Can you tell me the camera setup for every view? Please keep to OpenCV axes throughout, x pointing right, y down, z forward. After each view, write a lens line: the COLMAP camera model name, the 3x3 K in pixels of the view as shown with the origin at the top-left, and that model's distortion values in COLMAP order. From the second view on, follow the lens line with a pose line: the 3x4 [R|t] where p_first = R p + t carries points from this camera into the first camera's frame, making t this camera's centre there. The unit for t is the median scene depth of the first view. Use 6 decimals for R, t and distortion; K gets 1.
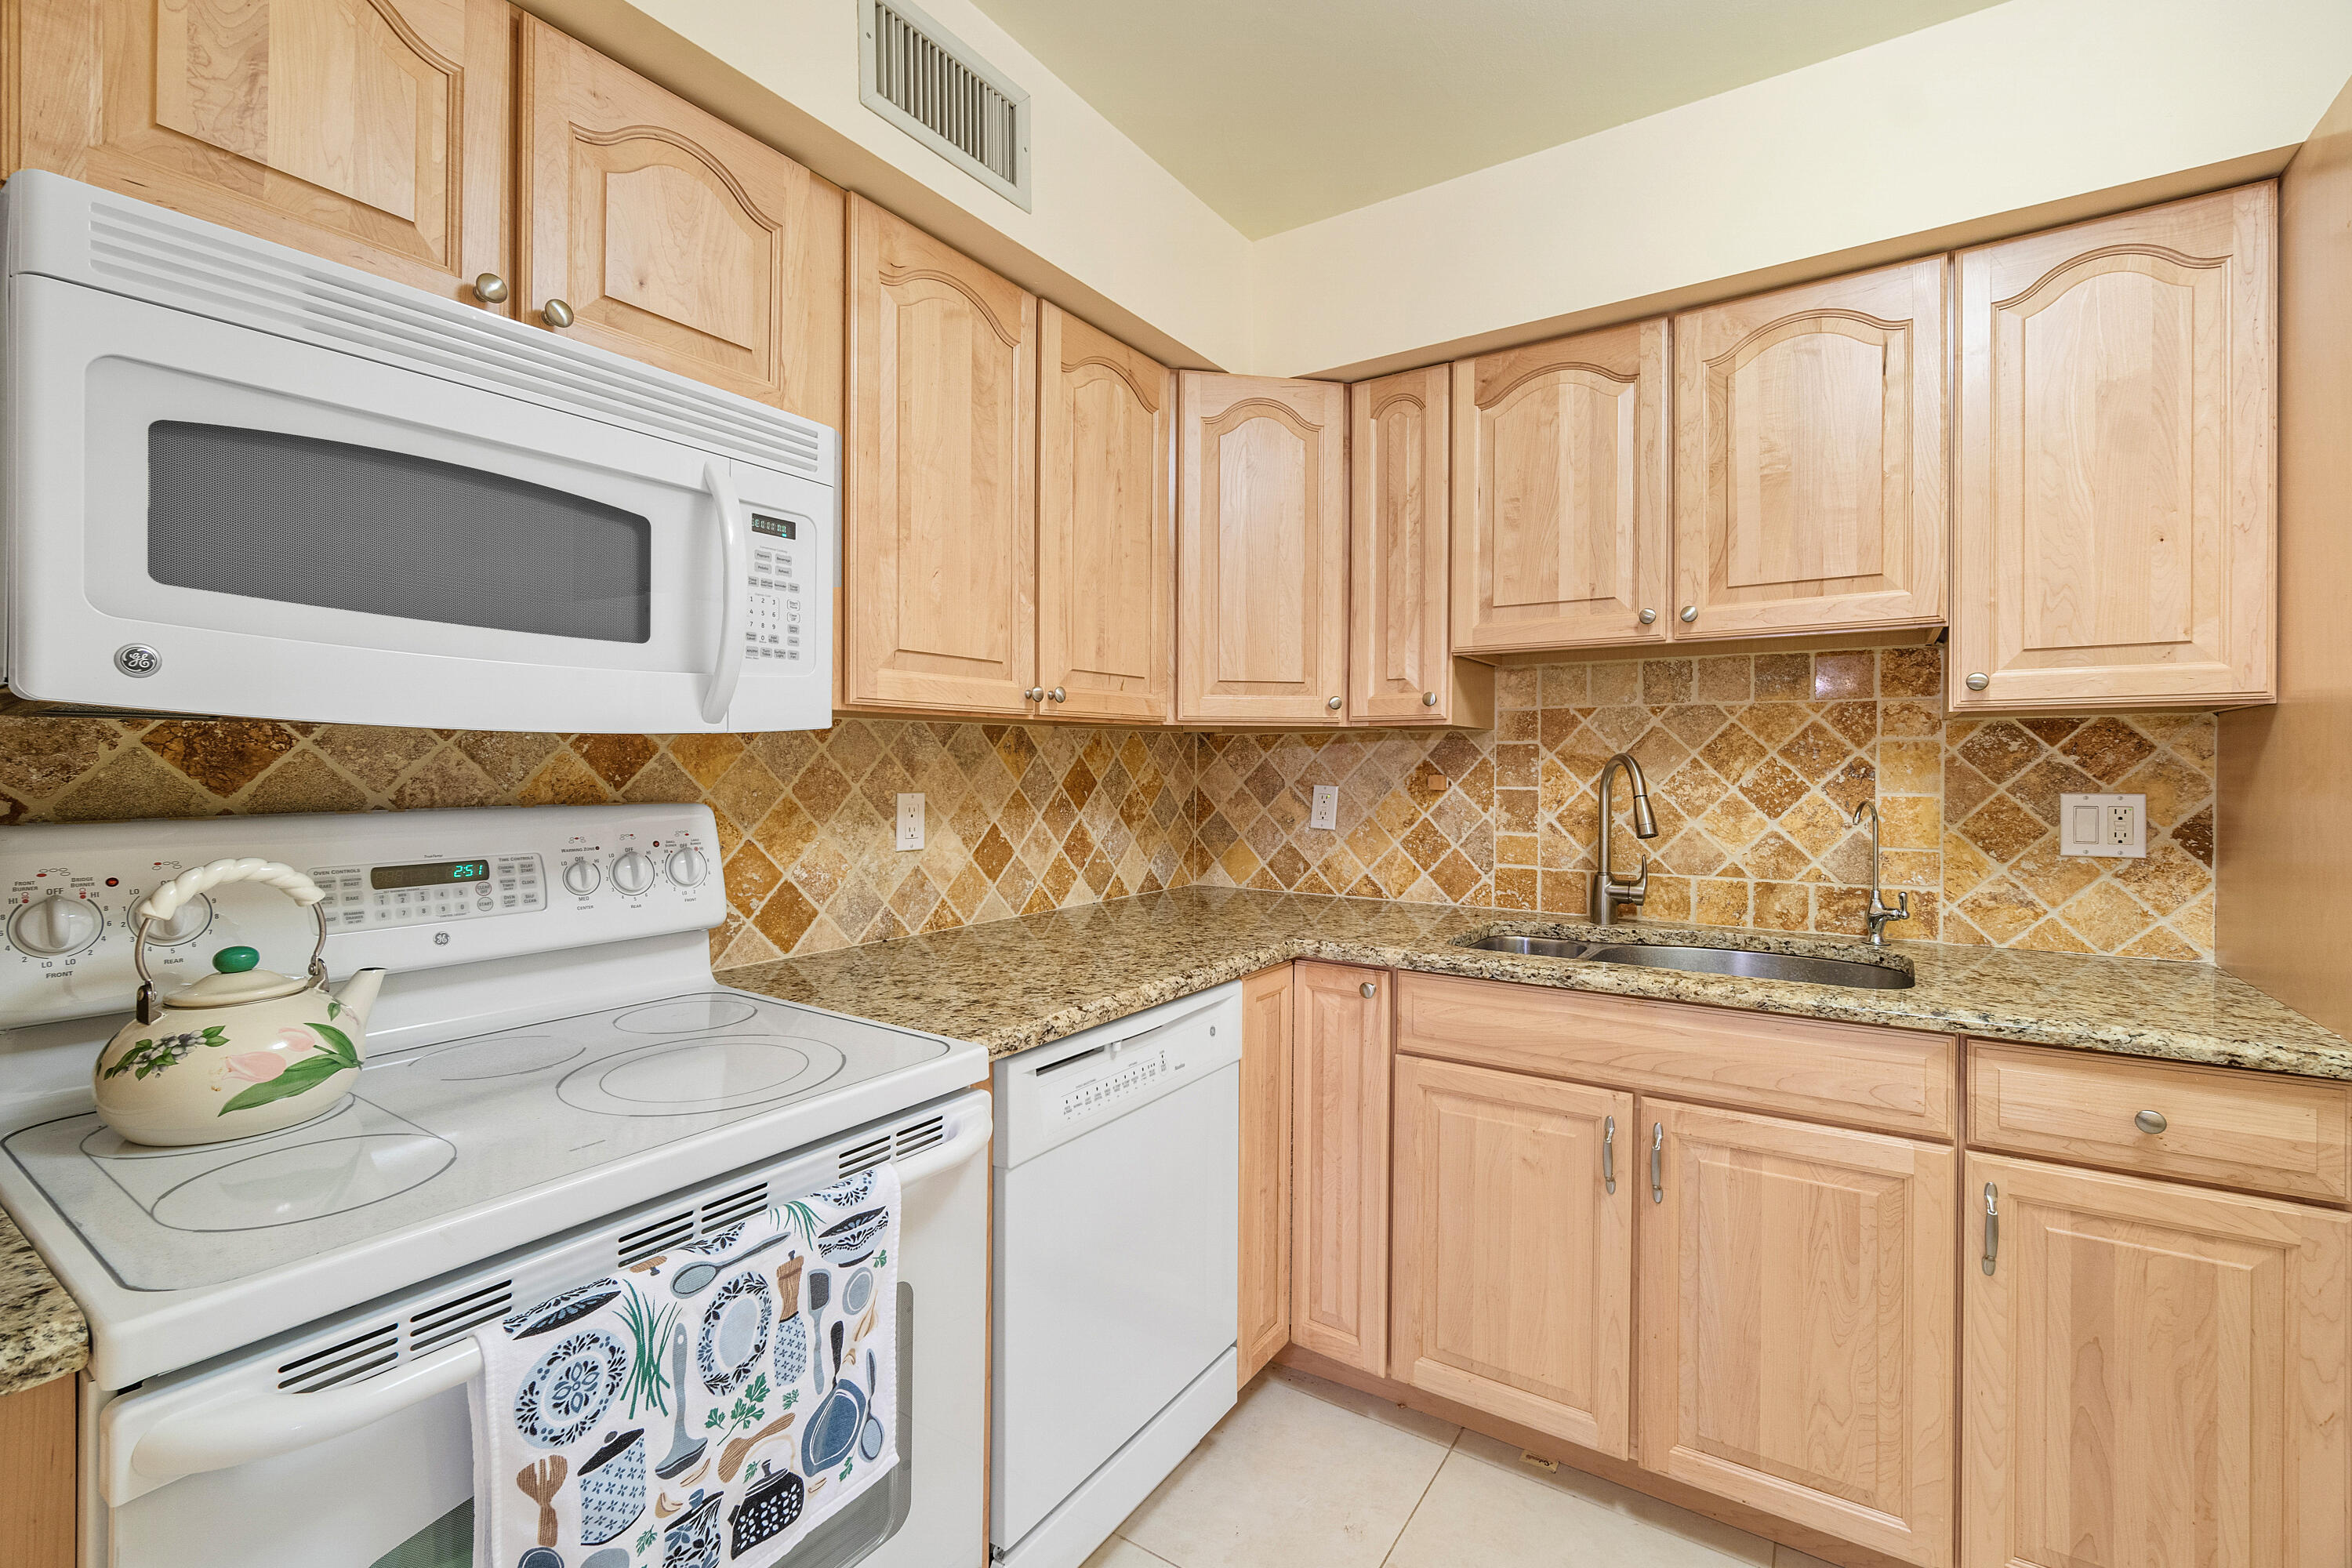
lens RADIAL K [[1029.4, 0, 1177.8], [0, 1029.4, 780.4], [0, 0, 1]] dist [-0.008643, 0.001694]
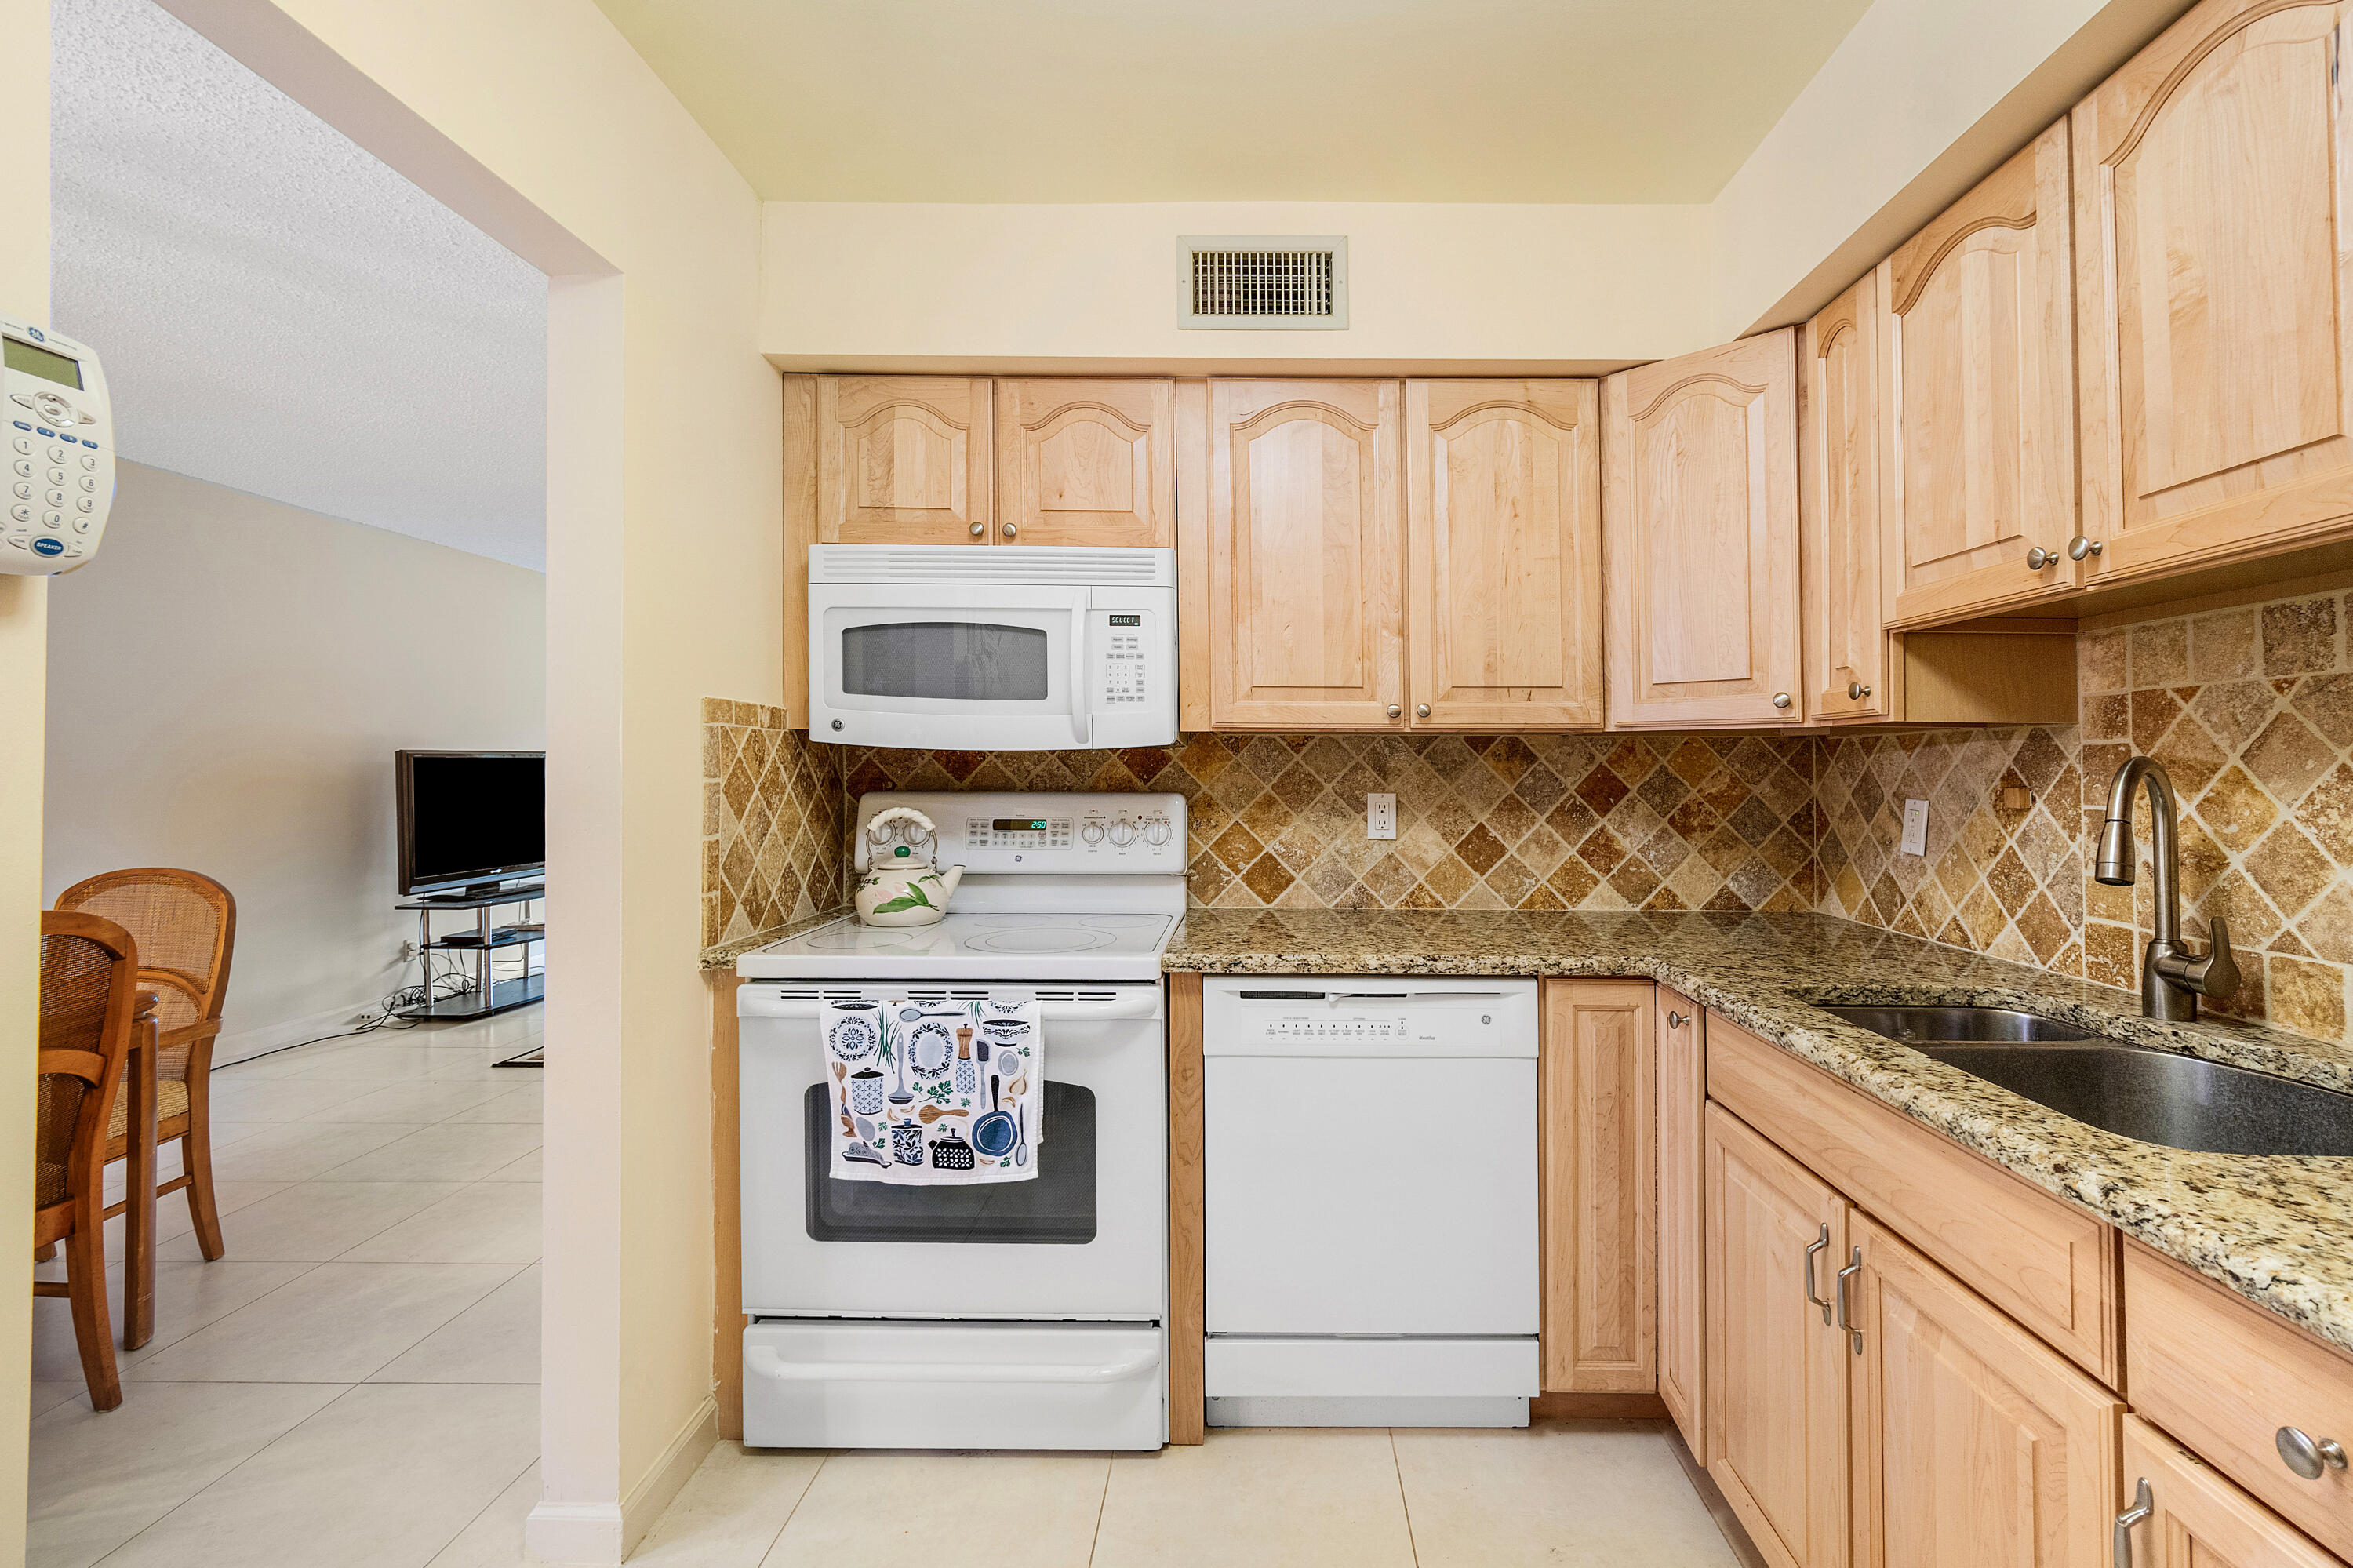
lens RADIAL K [[1075.0, 0, 1252.6], [0, 1075.0, 767.3], [0, 0, 1]] dist [-0.003658, 0.000231]
pose [[0.550515, 0.000696, -0.834825, 0.743629], [-0.018981, 0.999752, -0.011683, -0.000410], [0.834610, 0.022277, 0.550391, 0.160640]]
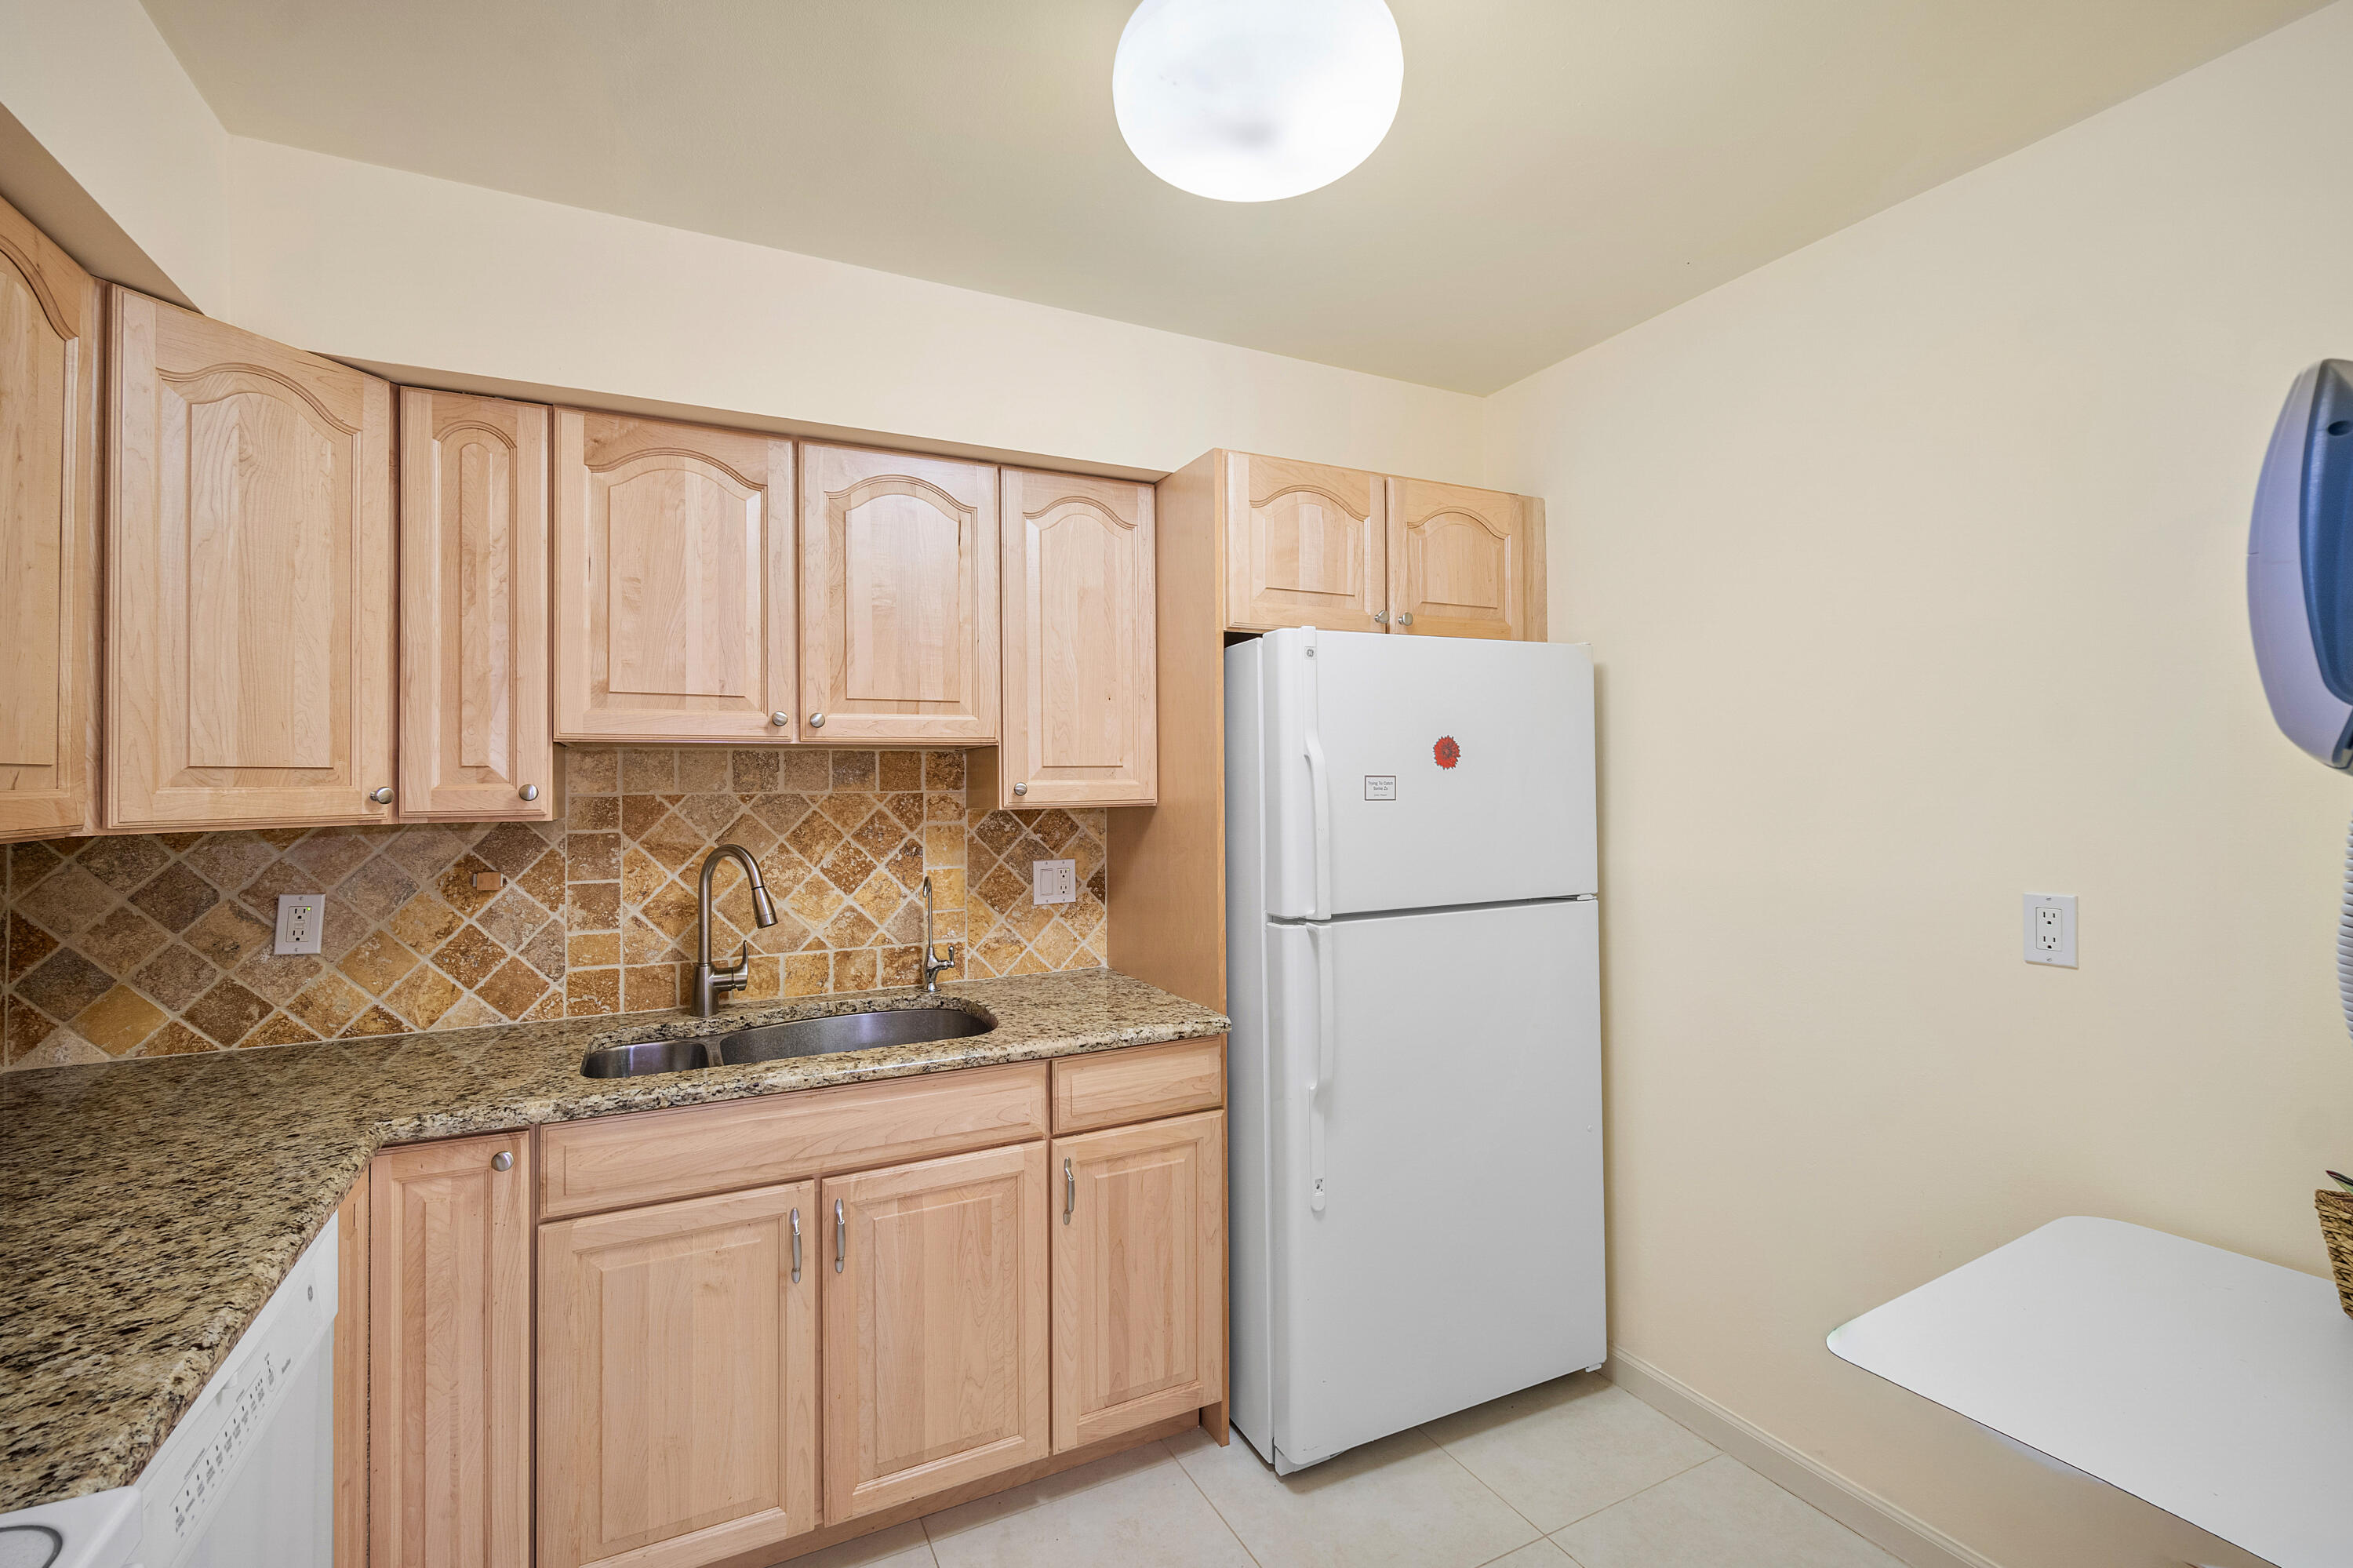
lens RADIAL K [[1029.9, 0, 1181.1], [0, 1029.9, 771.5], [0, 0, 1]] dist [-0.008643, 0.001694]
pose [[0.487466, 0.005223, 0.873126, -0.254883], [0.021306, 0.999613, -0.017875, -0.075652], [-0.872882, 0.027317, 0.487166, 0.124985]]
